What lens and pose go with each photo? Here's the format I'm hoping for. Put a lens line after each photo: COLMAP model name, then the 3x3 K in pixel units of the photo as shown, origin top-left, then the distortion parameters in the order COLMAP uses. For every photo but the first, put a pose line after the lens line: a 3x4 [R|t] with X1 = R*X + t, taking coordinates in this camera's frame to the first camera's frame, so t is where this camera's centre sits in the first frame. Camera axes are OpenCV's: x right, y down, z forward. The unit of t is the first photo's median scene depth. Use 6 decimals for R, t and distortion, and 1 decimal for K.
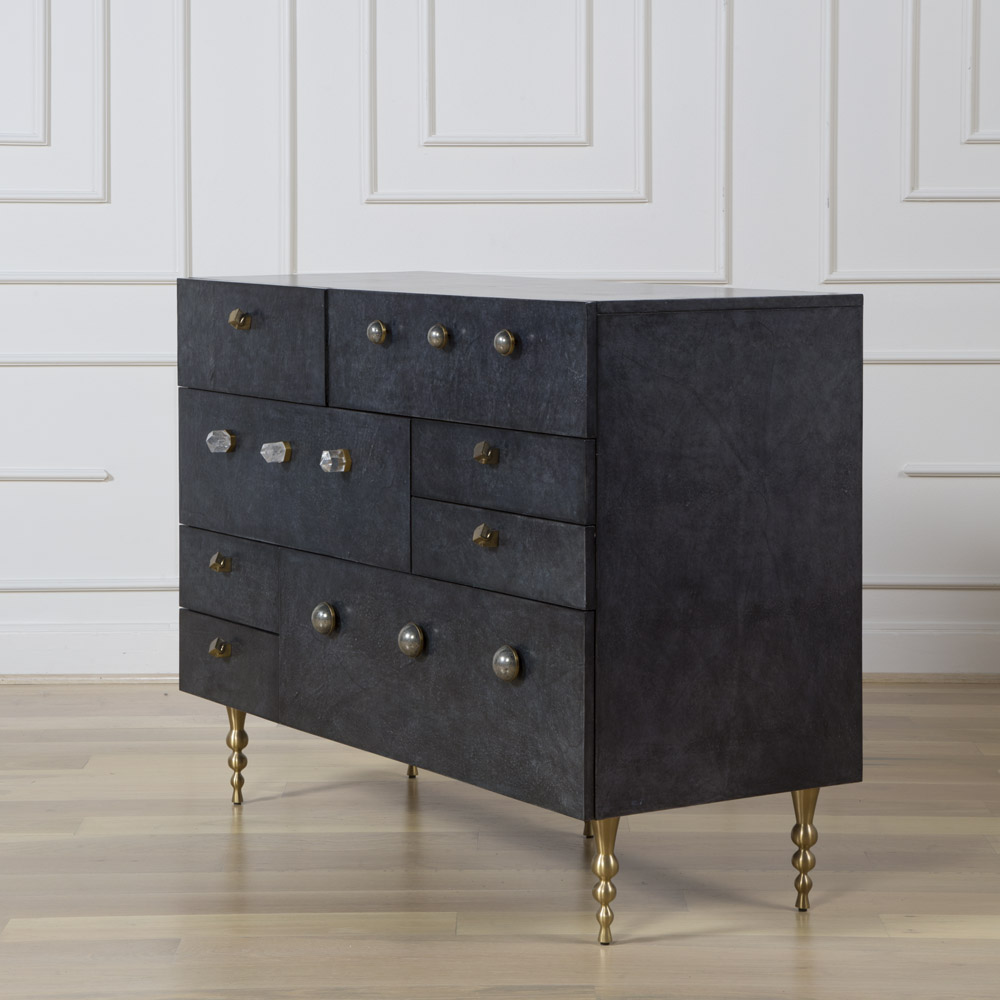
lens RADIAL K [[2782.4, 0, 498.4], [0, 2782.4, 494.6], [0, 0, 1]] dist [0.309318, 0.000000]
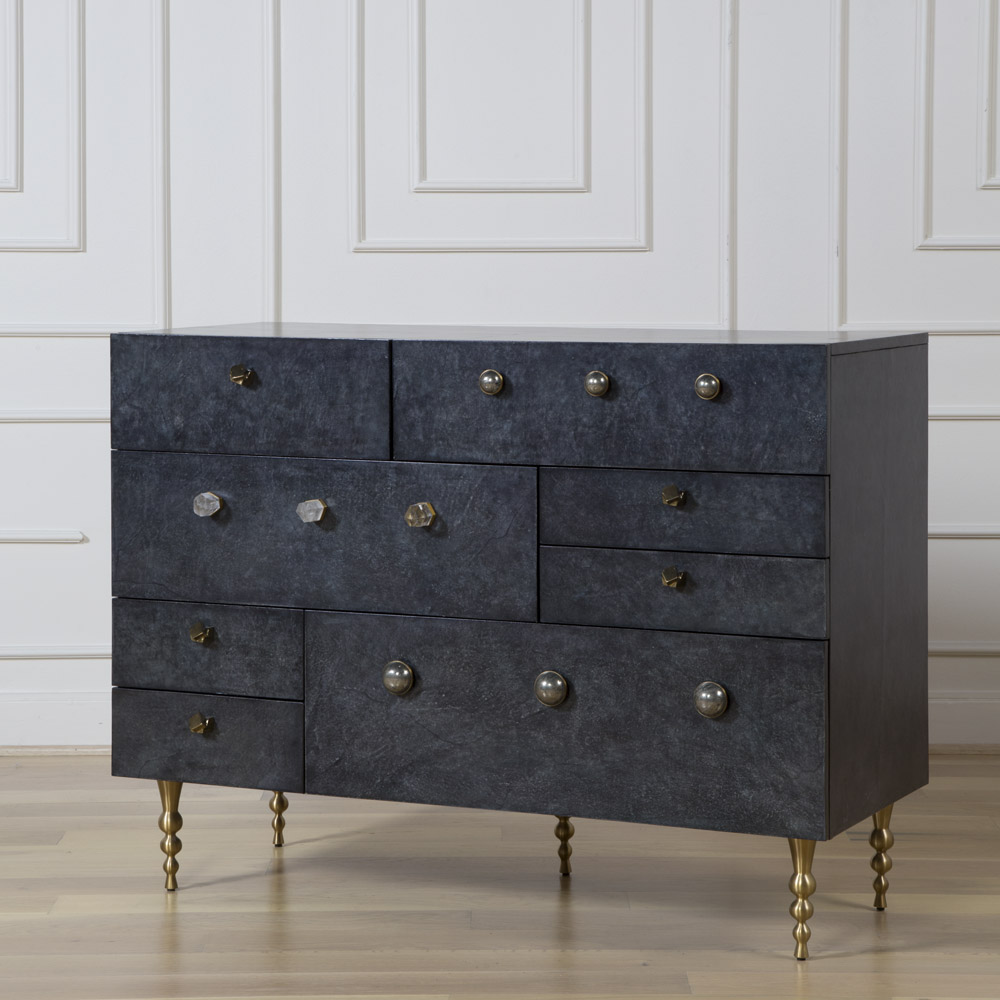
lens RADIAL K [[2934.2, 0, 498.5], [0, 2934.2, 534.8], [0, 0, 1]] dist [0.274039, 0.000000]
pose [[0.856168, -0.055734, 0.513682, -0.591762], [0.058047, 0.998247, 0.011561, -0.016231], [-0.513426, 0.019919, 0.857903, 0.105482]]
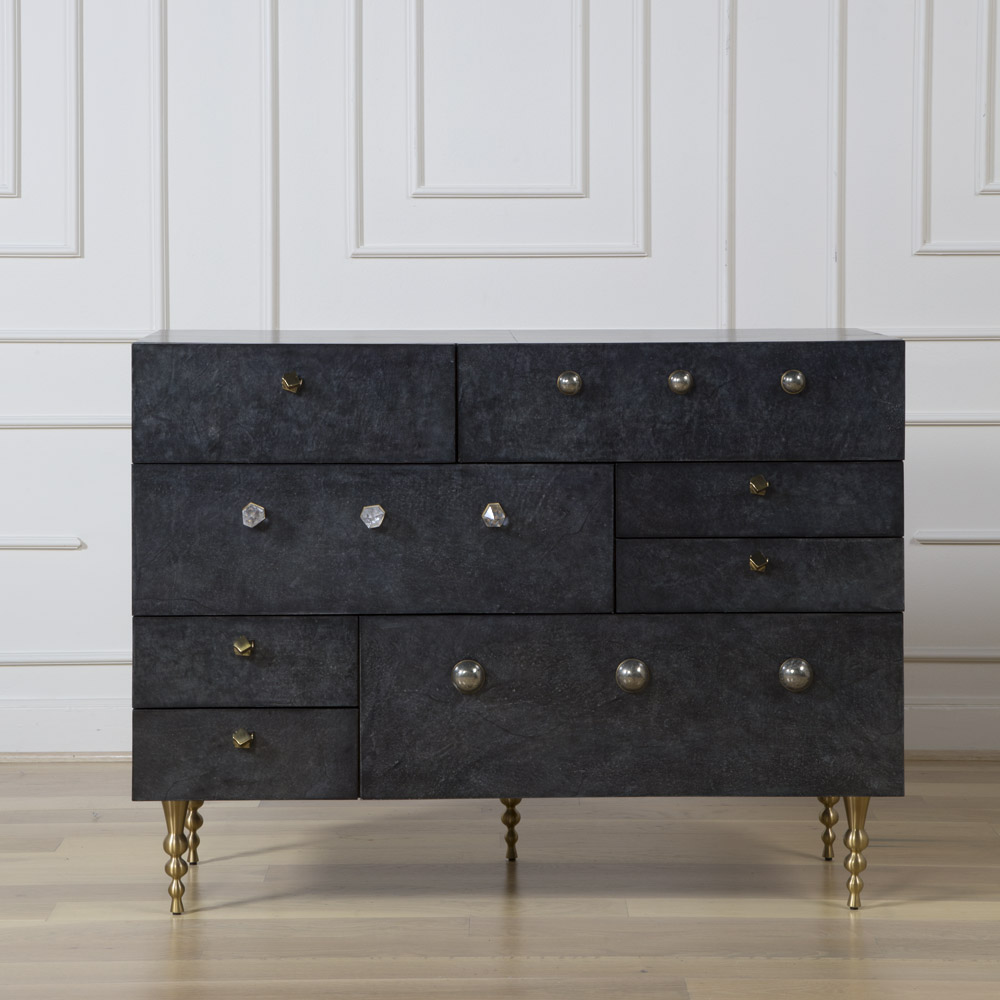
lens RADIAL K [[2934.2, 0, 512.2], [0, 2934.2, 536.6], [0, 0, 1]] dist [0.274039, 0.000000]
pose [[0.532590, -0.092405, 0.841314, -0.985835], [0.093404, 0.994368, 0.050086, -0.059343], [-0.841204, 0.051907, 0.538221, 0.448290]]
